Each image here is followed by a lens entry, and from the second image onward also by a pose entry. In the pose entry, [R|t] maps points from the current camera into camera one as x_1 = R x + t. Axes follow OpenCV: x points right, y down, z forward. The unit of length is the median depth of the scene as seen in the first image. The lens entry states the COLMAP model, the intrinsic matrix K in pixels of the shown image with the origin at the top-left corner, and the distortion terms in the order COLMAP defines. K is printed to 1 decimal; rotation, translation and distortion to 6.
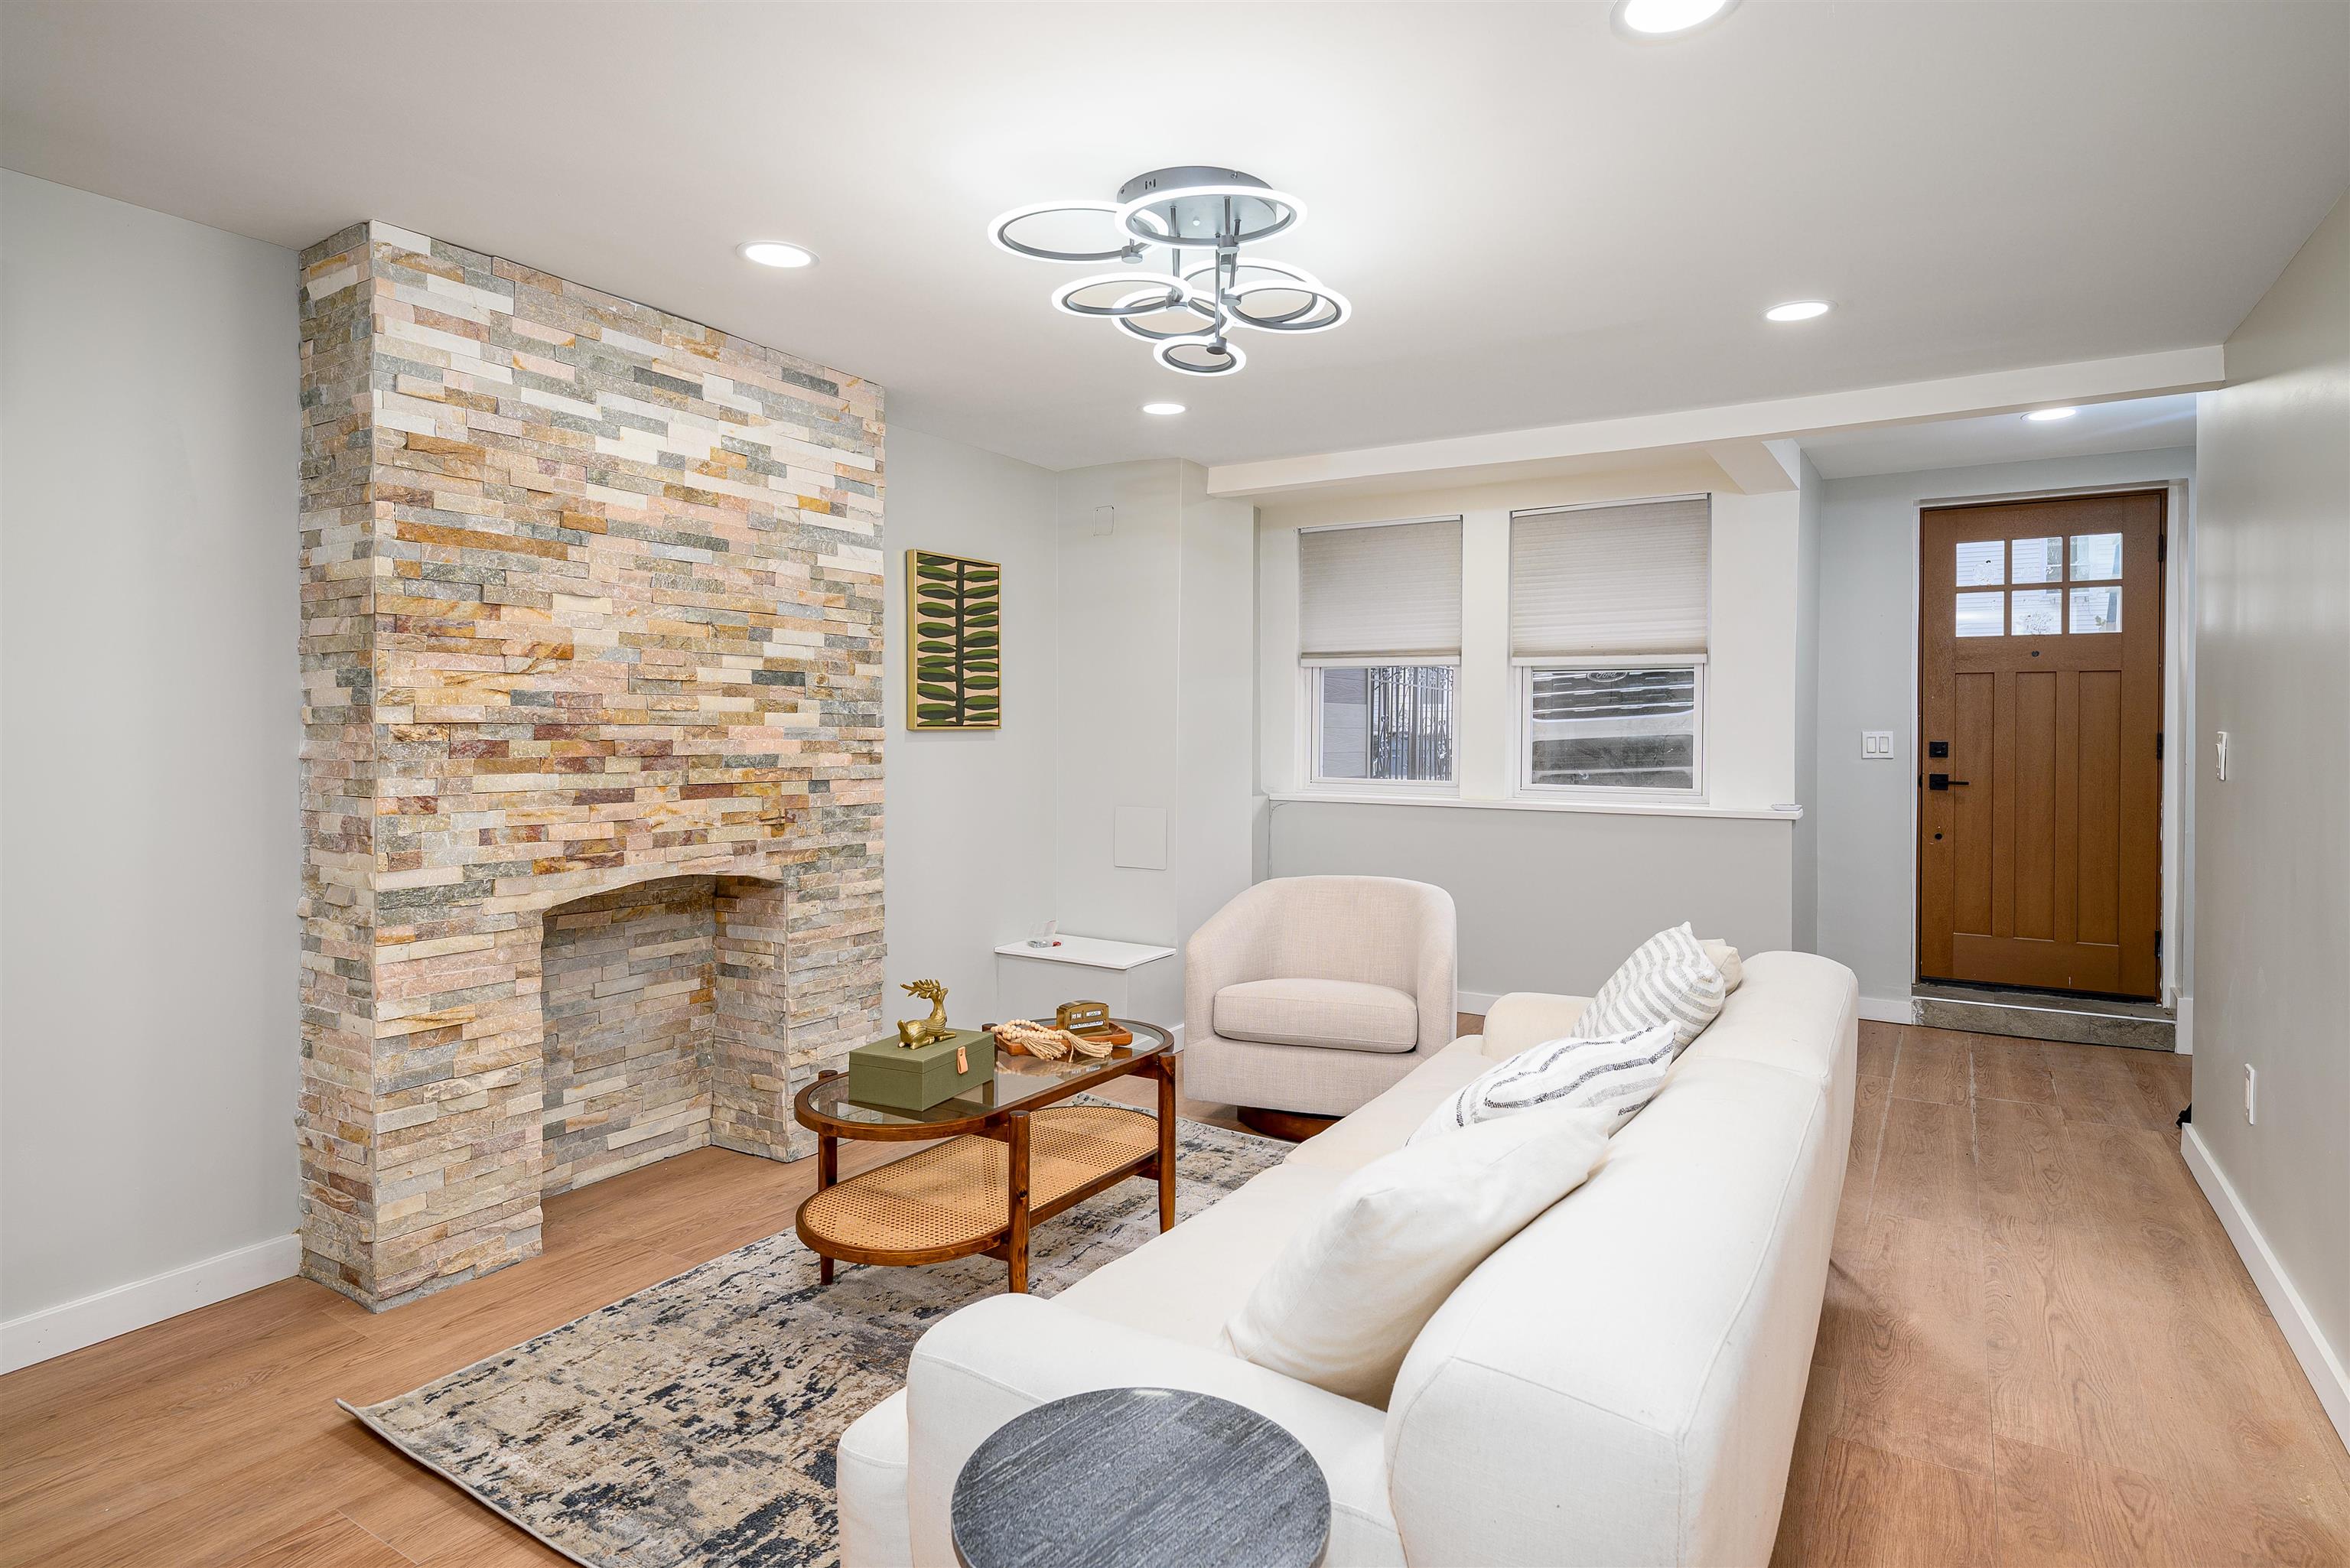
lens RADIAL K [[1246.2, 0, 1164.1], [0, 1246.2, 739.0], [0, 0, 1]] dist [-0.010022, 0.002918]
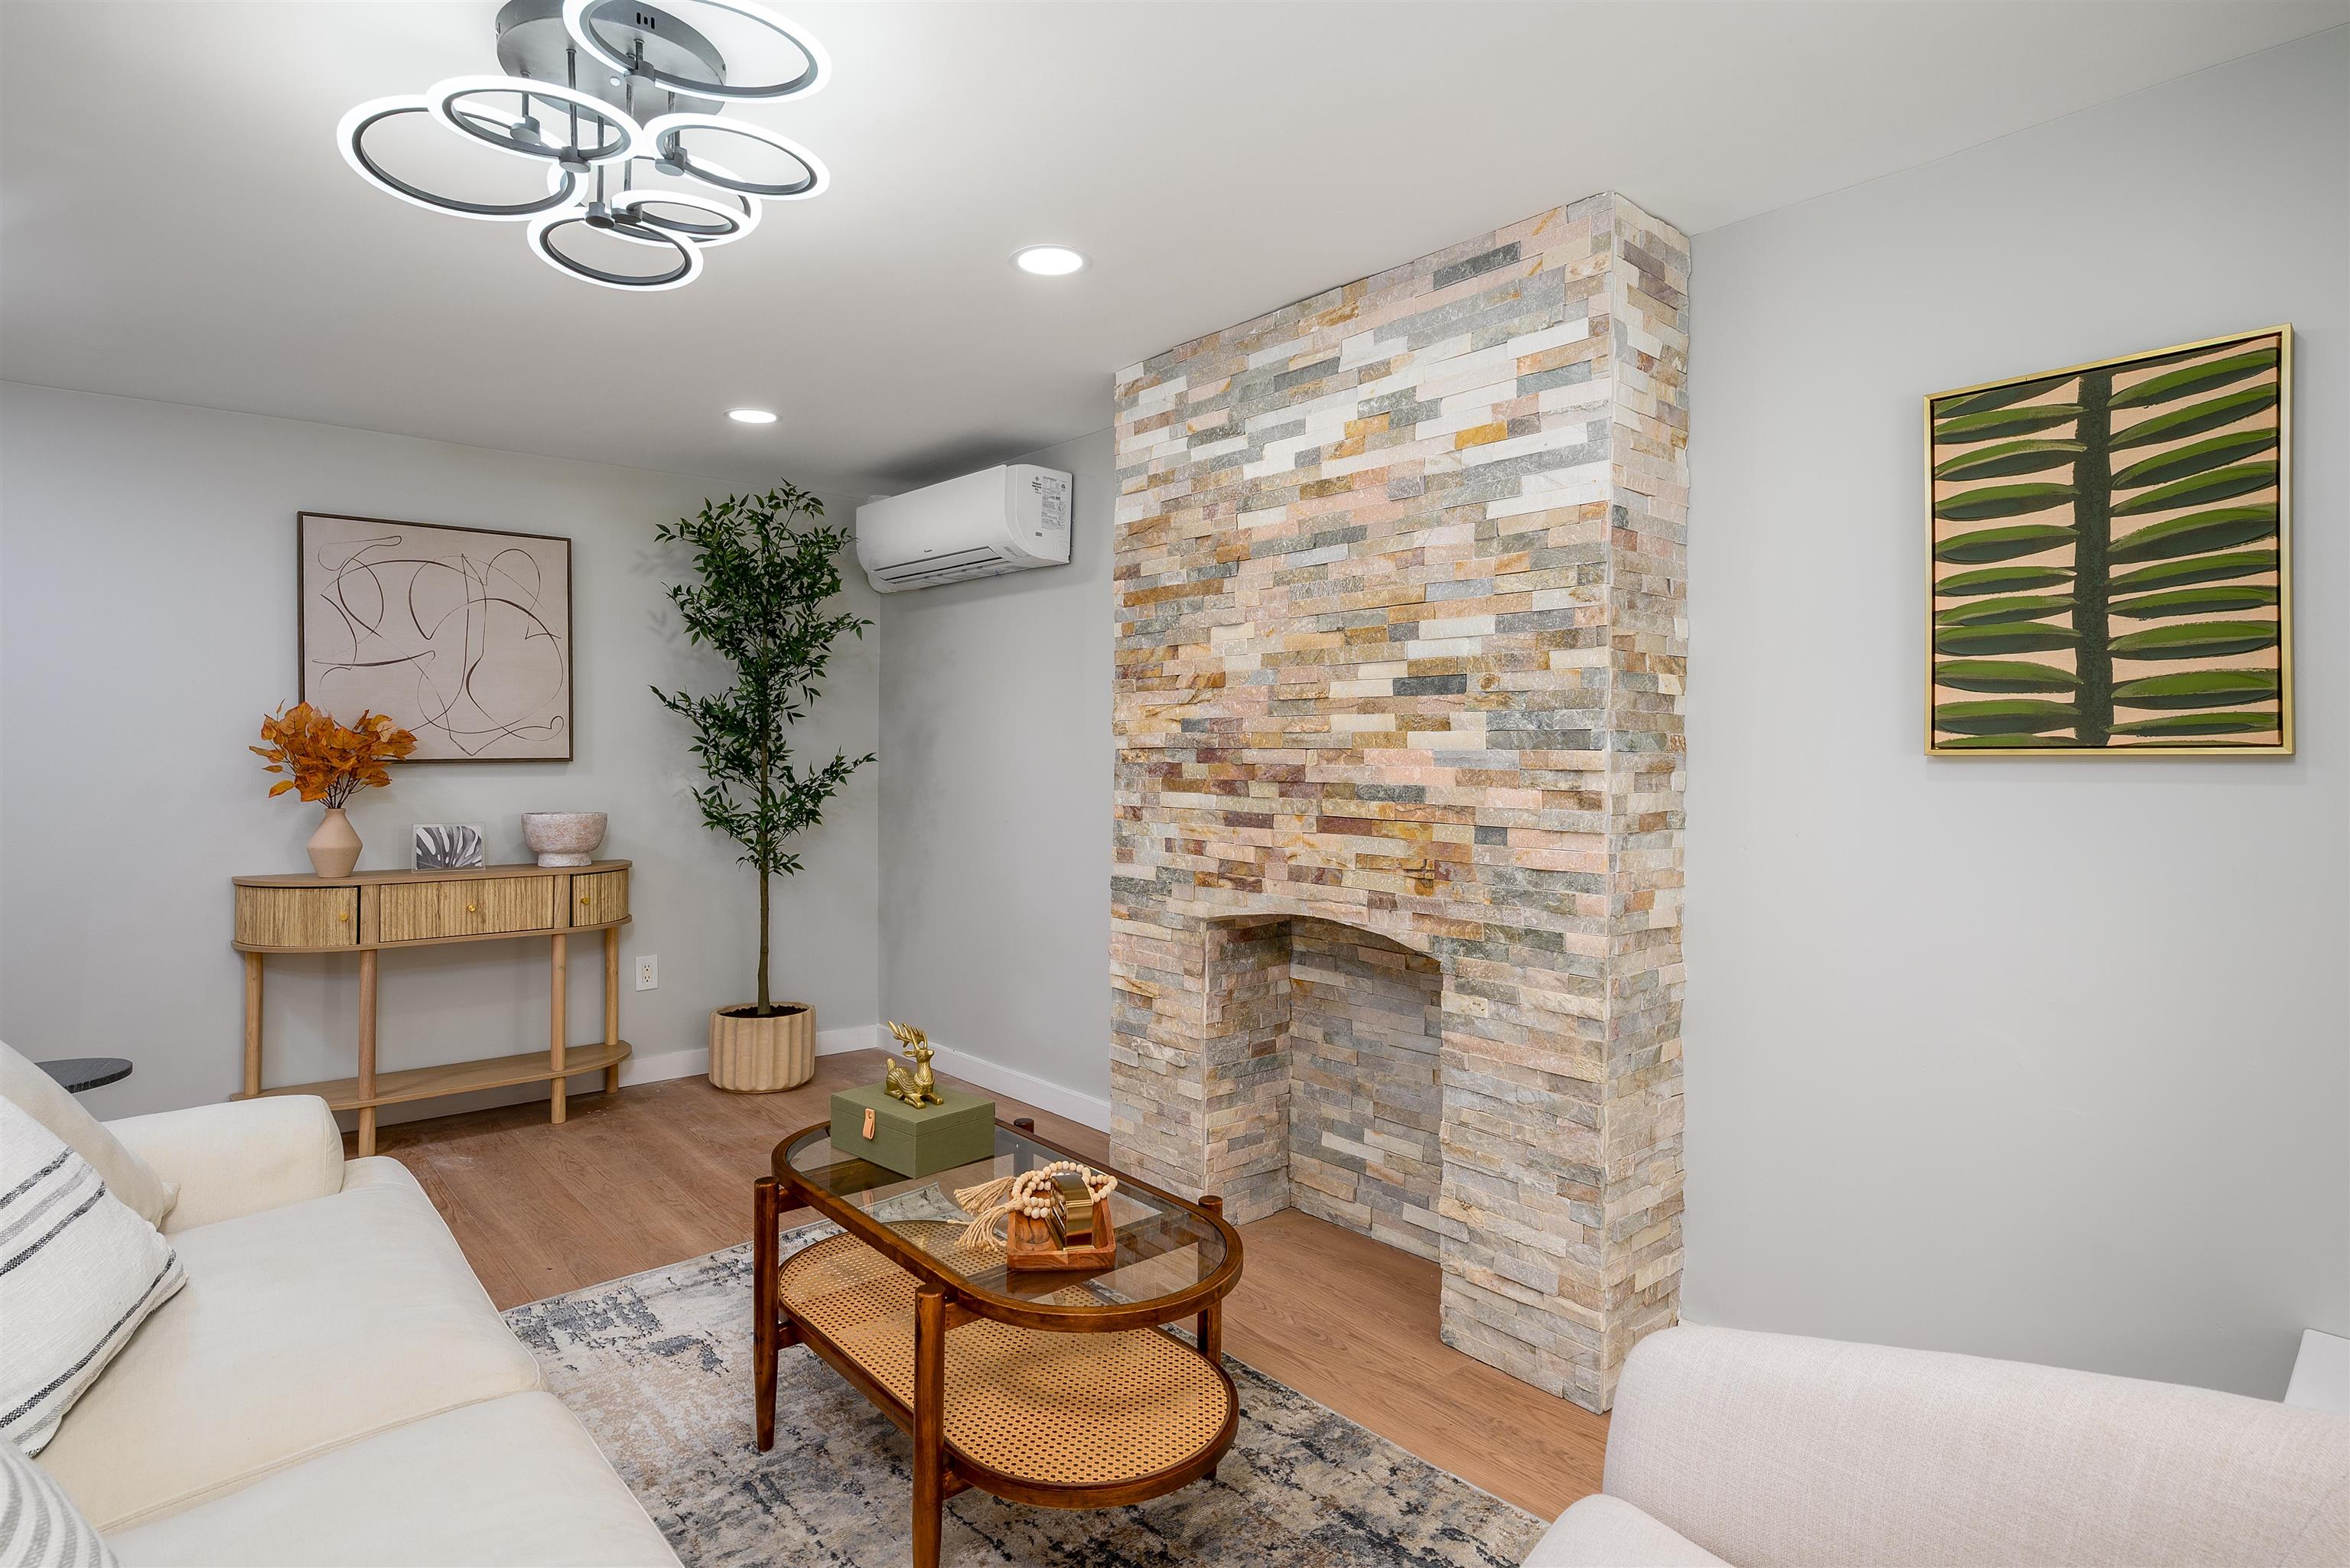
lens RADIAL K [[1246.2, 0, 1194.0], [0, 1246.2, 751.6], [0, 0, 1]] dist [-0.010022, 0.002918]
pose [[-0.291561, -0.008598, -0.956513, 0.480470], [-0.014075, 0.999890, -0.004698, -0.003441], [0.956449, 0.012093, -0.291650, 1.148403]]
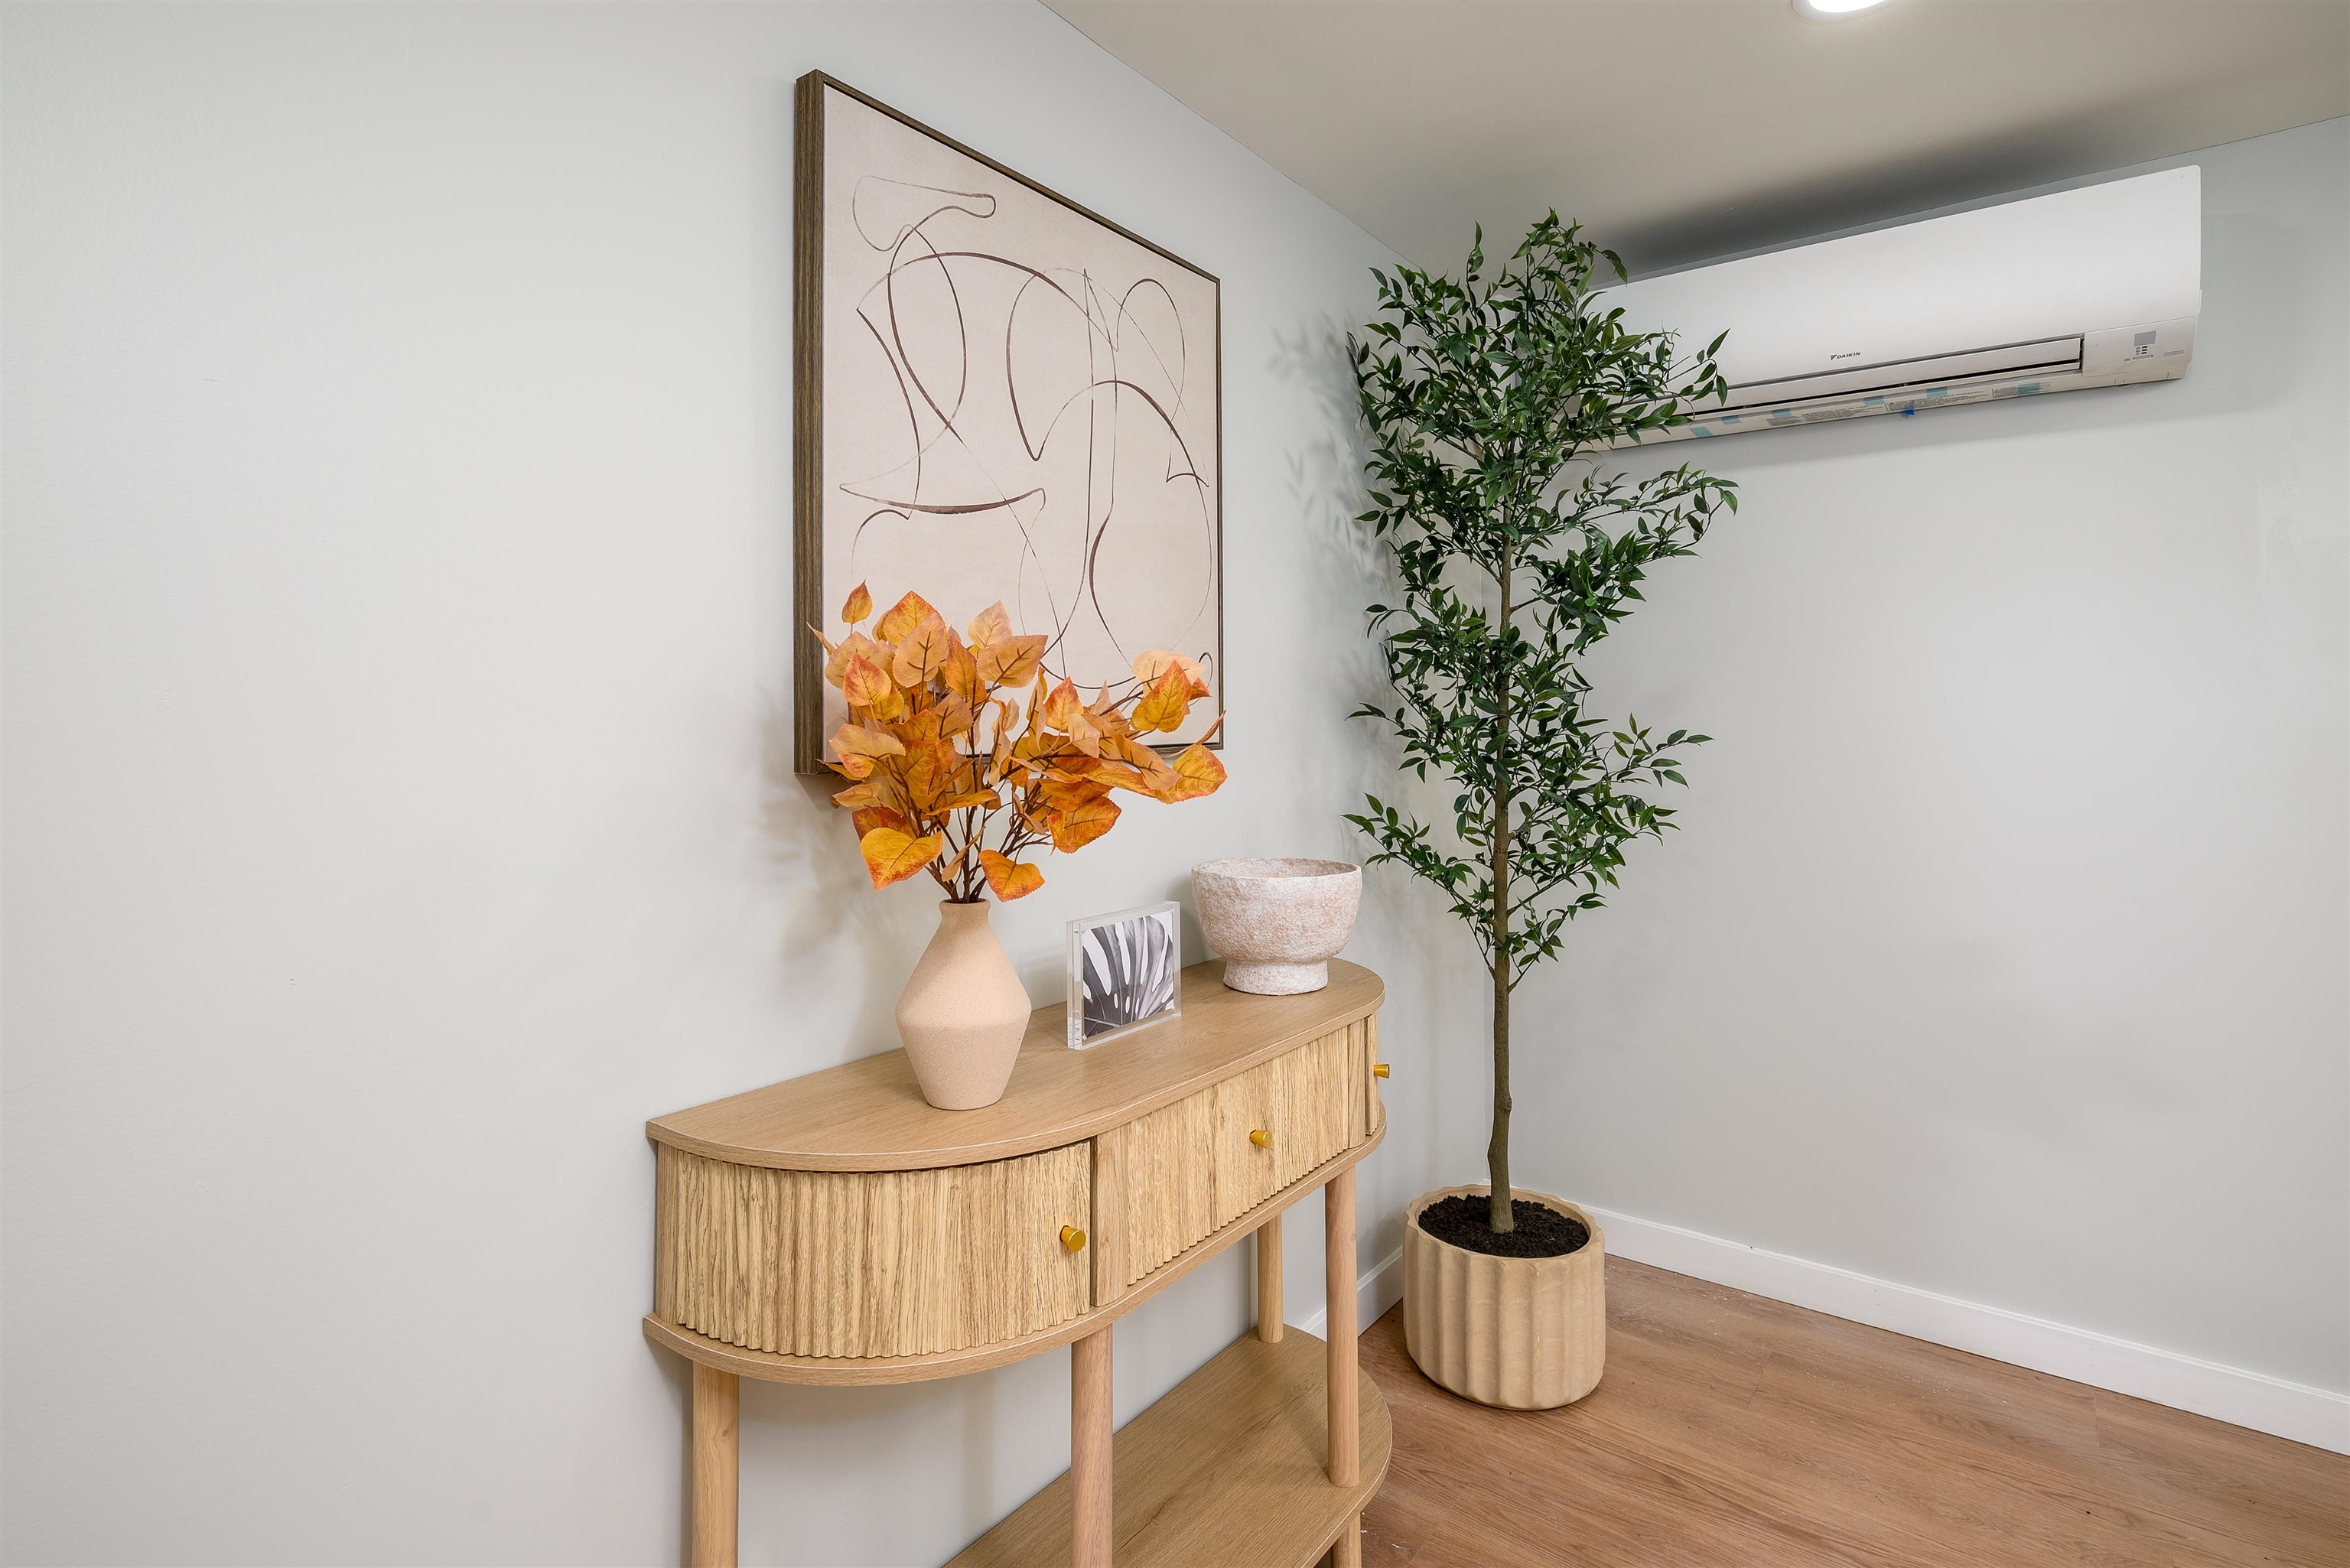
lens RADIAL K [[1144.3, 0, 1181.8], [0, 1144.3, 684.7], [0, 0, 1]] dist [-0.000554, 0.001181]
pose [[-0.085358, -0.034965, -0.995737, -0.014718], [-0.009961, 0.999364, -0.034238, -0.002722], [0.996301, 0.006996, -0.085652, 0.169781]]
